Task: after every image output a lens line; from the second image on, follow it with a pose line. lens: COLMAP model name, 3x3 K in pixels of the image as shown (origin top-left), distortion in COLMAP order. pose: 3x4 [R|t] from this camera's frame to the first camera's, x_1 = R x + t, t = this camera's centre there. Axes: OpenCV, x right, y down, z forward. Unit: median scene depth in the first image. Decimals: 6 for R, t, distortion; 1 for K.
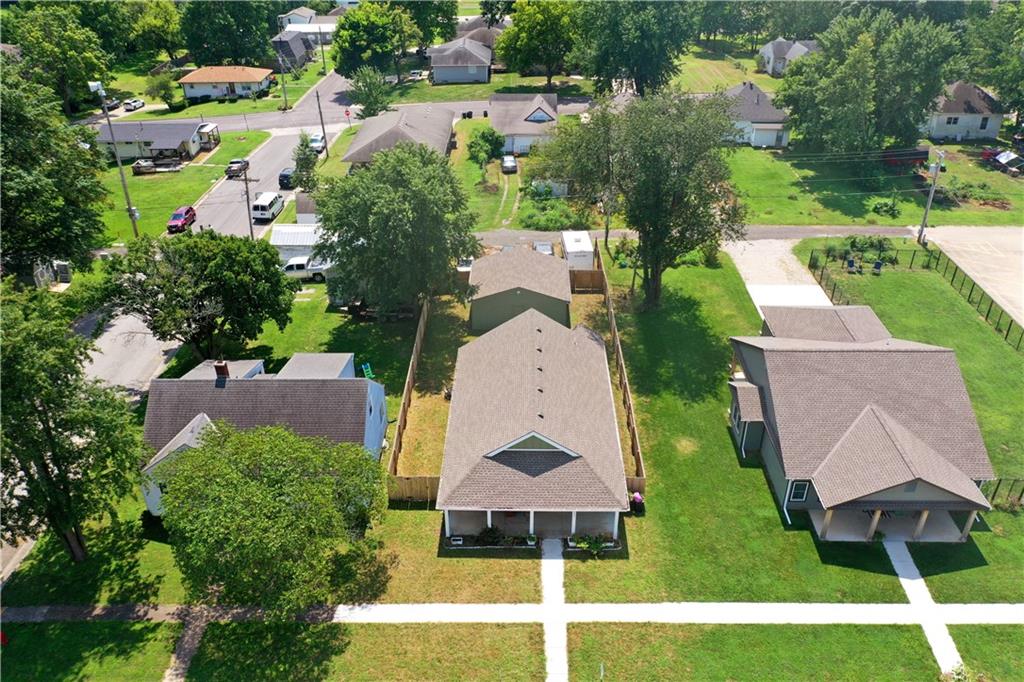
lens RADIAL K [[807.6, 0, 512.0], [0, 807.6, 341.0], [0, 0, 1]] dist [-0.007251, -0.002456]
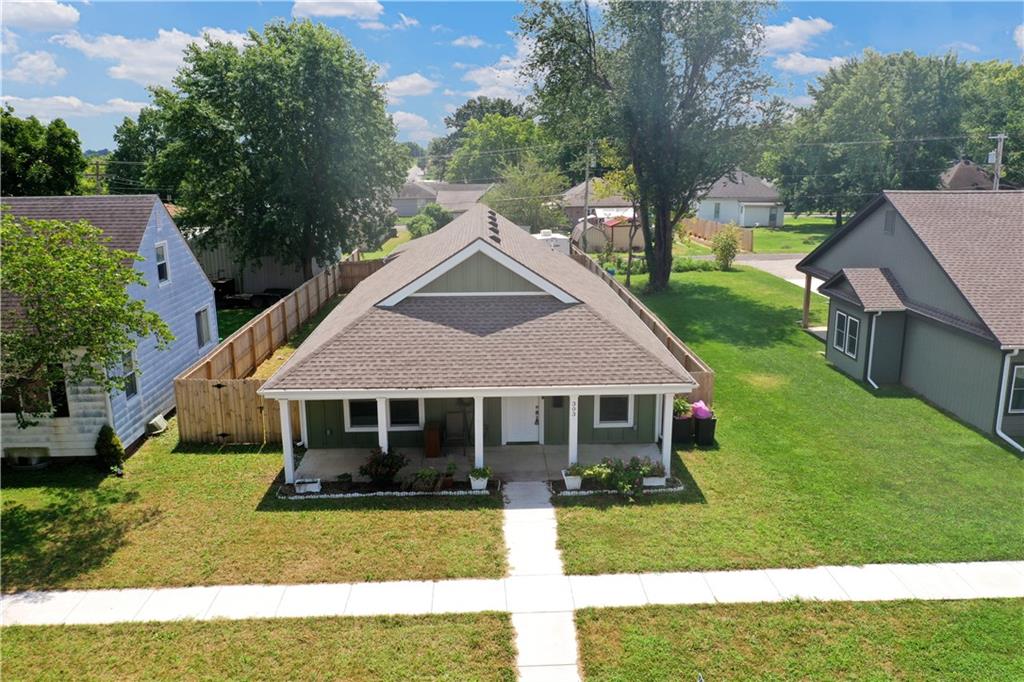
lens RADIAL K [[802.7, 0, 512.0], [0, 802.7, 341.0], [0, 0, 1]] dist [-0.013053, -0.002633]
pose [[0.998686, -0.011153, 0.050028, 0.022358], [0.026197, 0.949993, -0.311172, 0.333503], [-0.044056, 0.312073, 0.949036, 0.601256]]
